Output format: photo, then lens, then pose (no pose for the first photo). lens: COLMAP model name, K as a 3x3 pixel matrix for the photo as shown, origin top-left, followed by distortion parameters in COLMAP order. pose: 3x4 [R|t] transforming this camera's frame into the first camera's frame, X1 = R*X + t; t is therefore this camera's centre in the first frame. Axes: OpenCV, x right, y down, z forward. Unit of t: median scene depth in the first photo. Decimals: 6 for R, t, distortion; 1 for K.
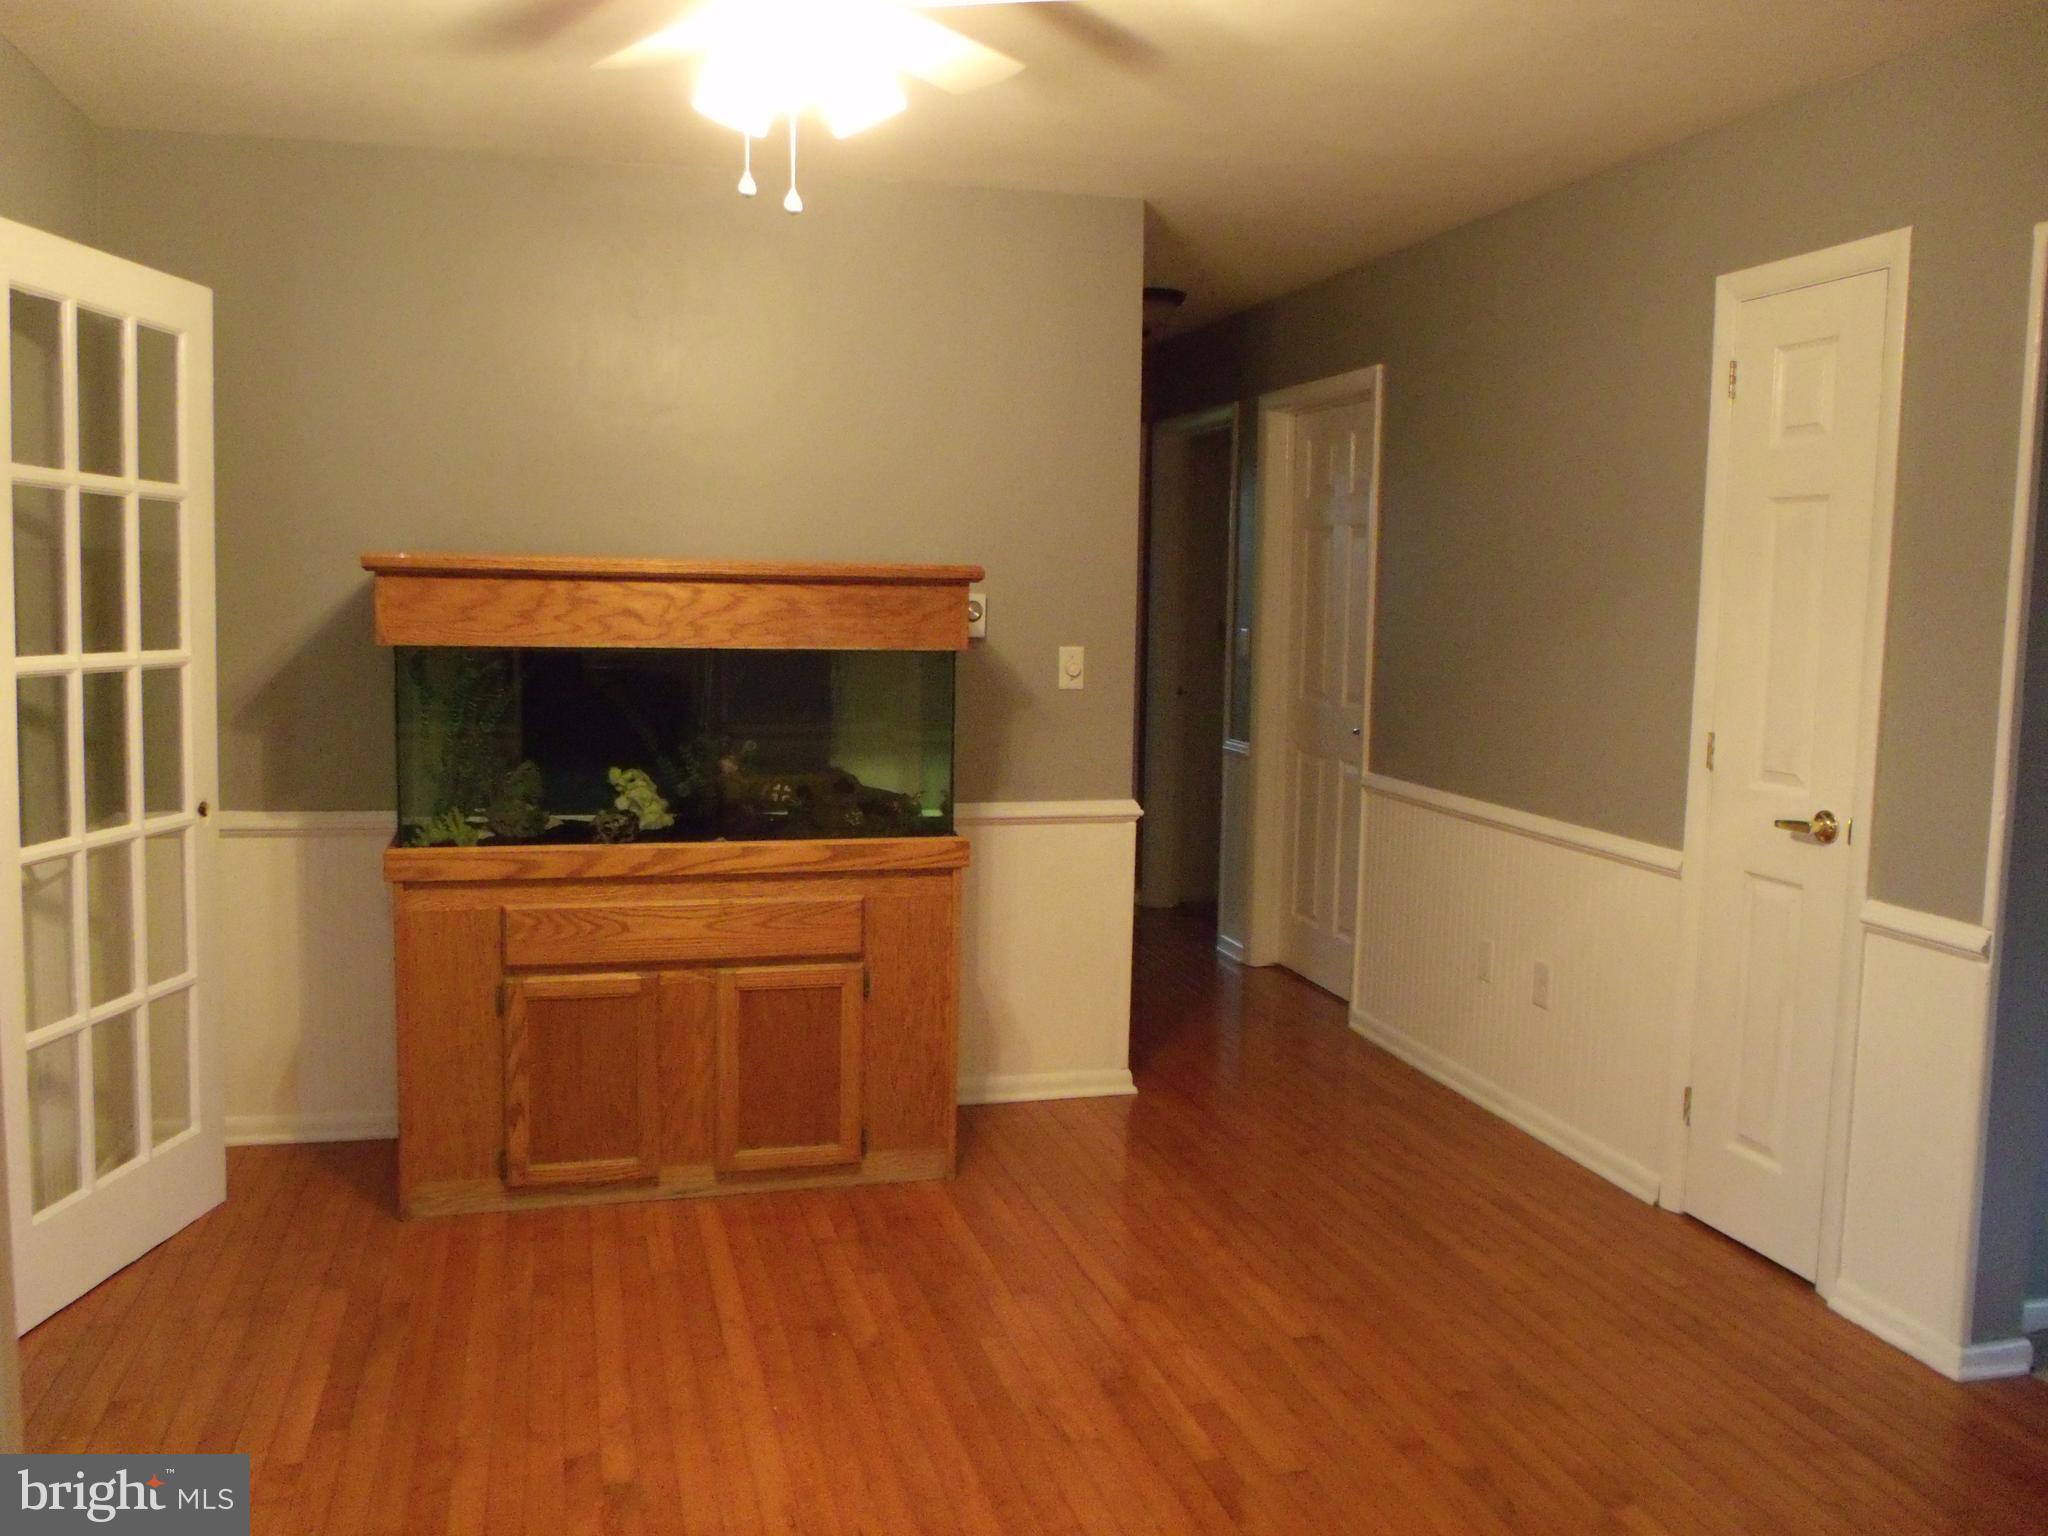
lens RADIAL K [[1607.4, 0, 984.9], [0, 1607.4, 755.6], [0, 0, 1]] dist [-0.043415, -0.009456]
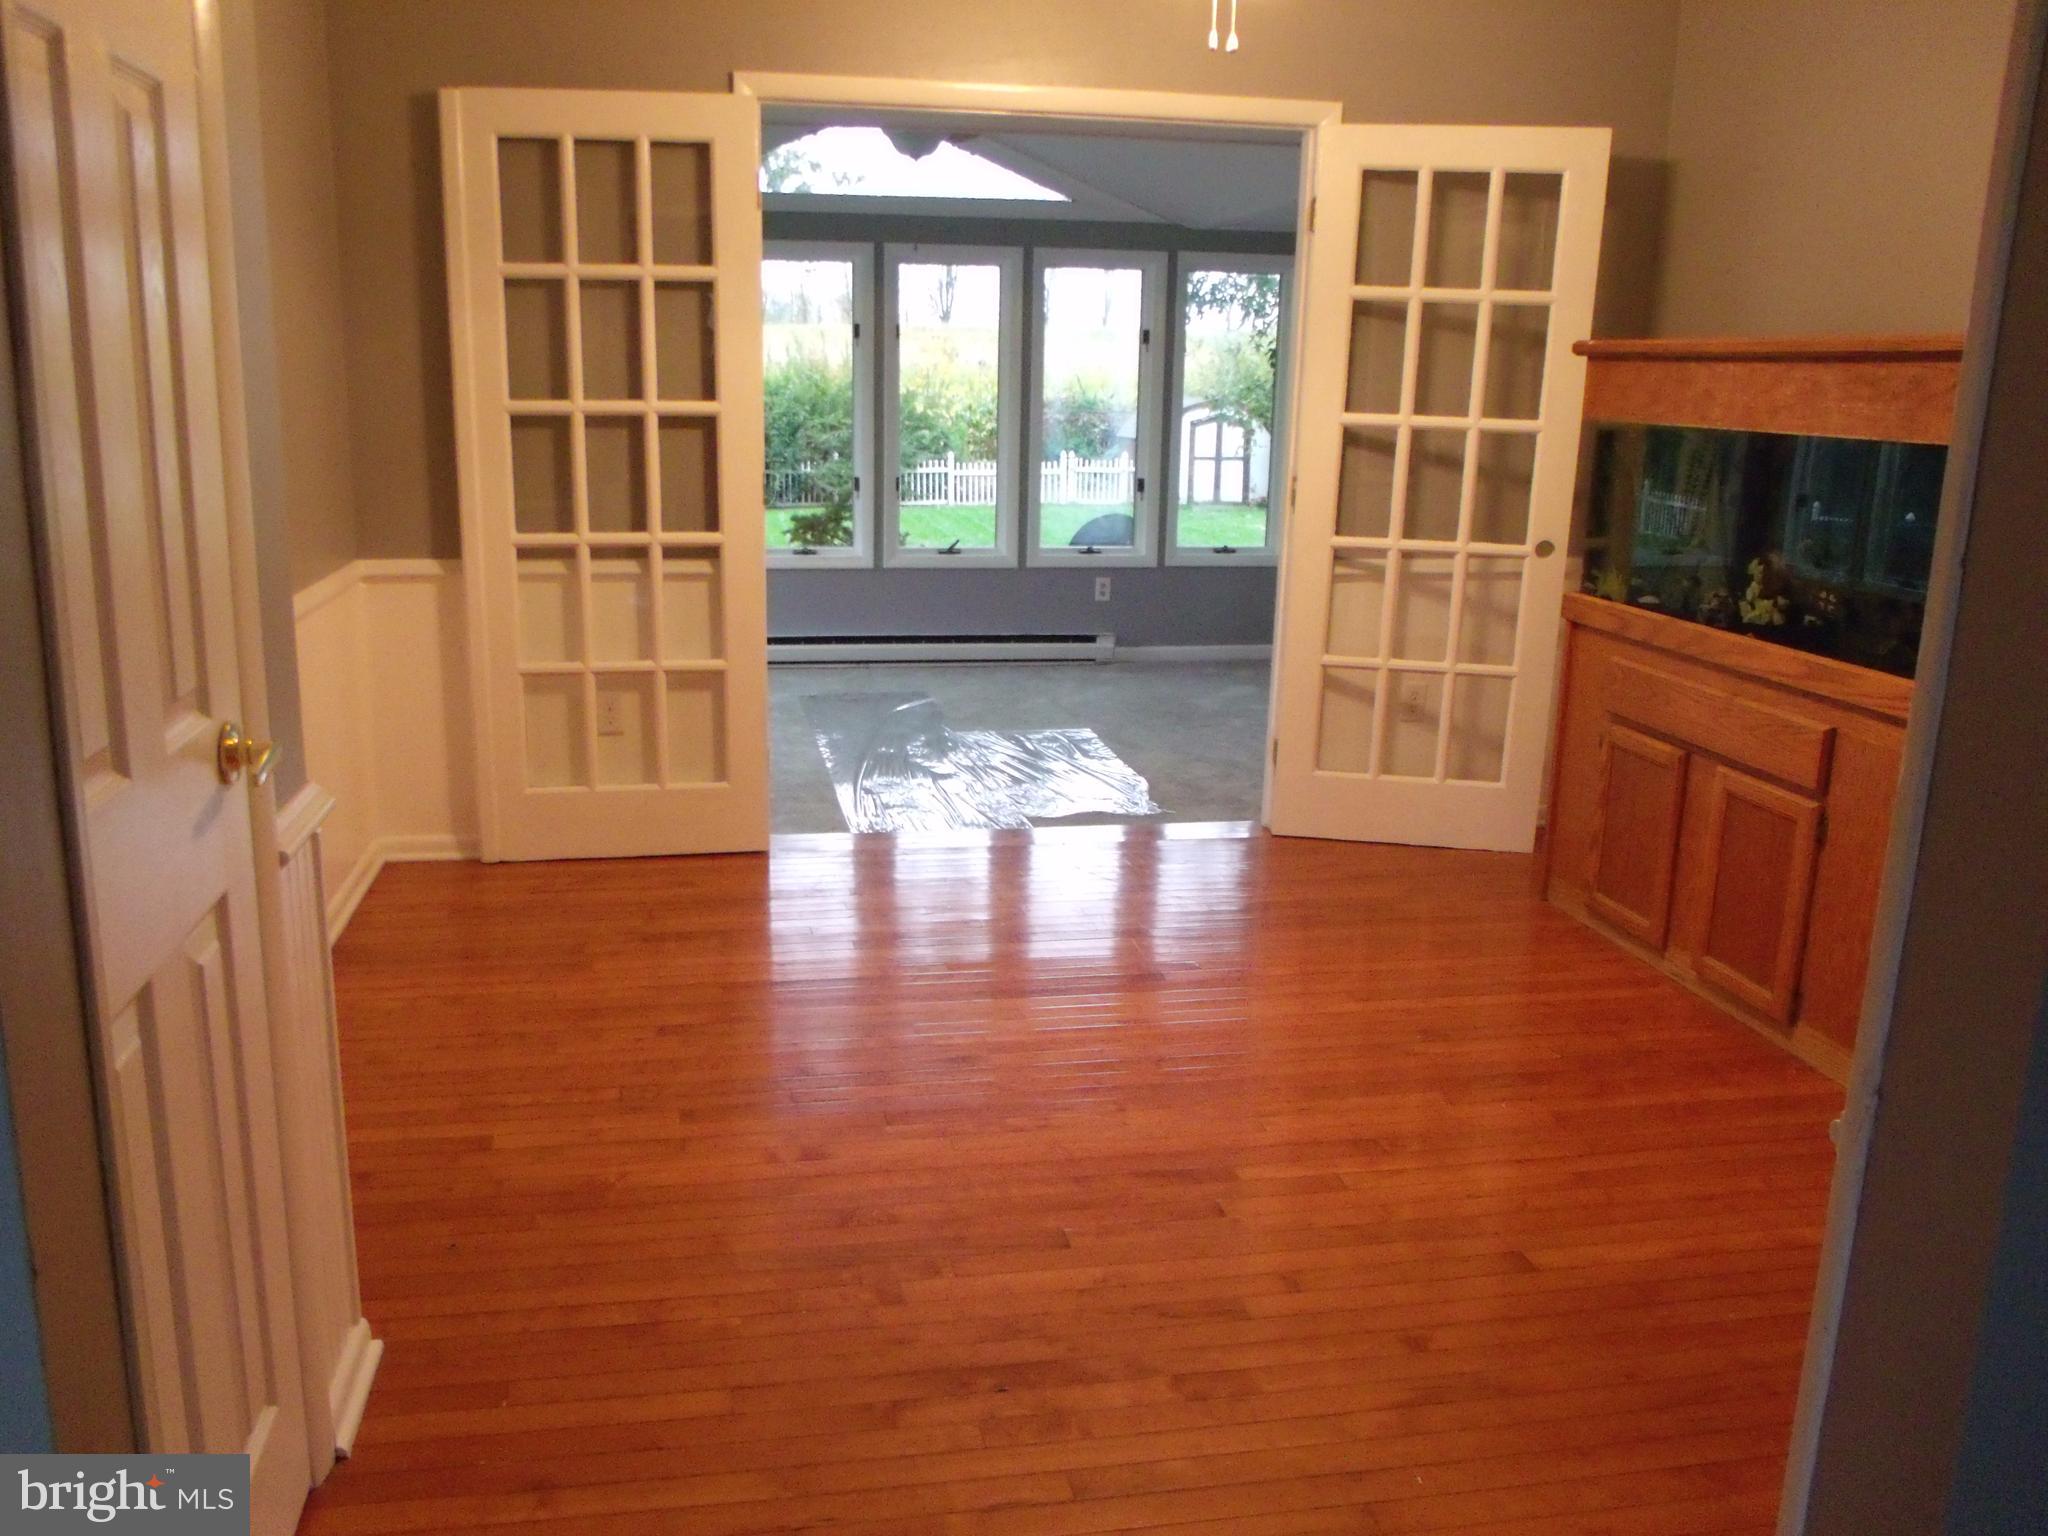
lens RADIAL K [[1607.4, 0, 984.9], [0, 1607.4, 755.6], [0, 0, 1]] dist [-0.043415, -0.009456]
pose [[-0.073623, 0.213999, -0.974055, 0.819768], [-0.124622, 0.967076, 0.221885, -0.032337], [0.989469, 0.137724, -0.044530, 0.606854]]
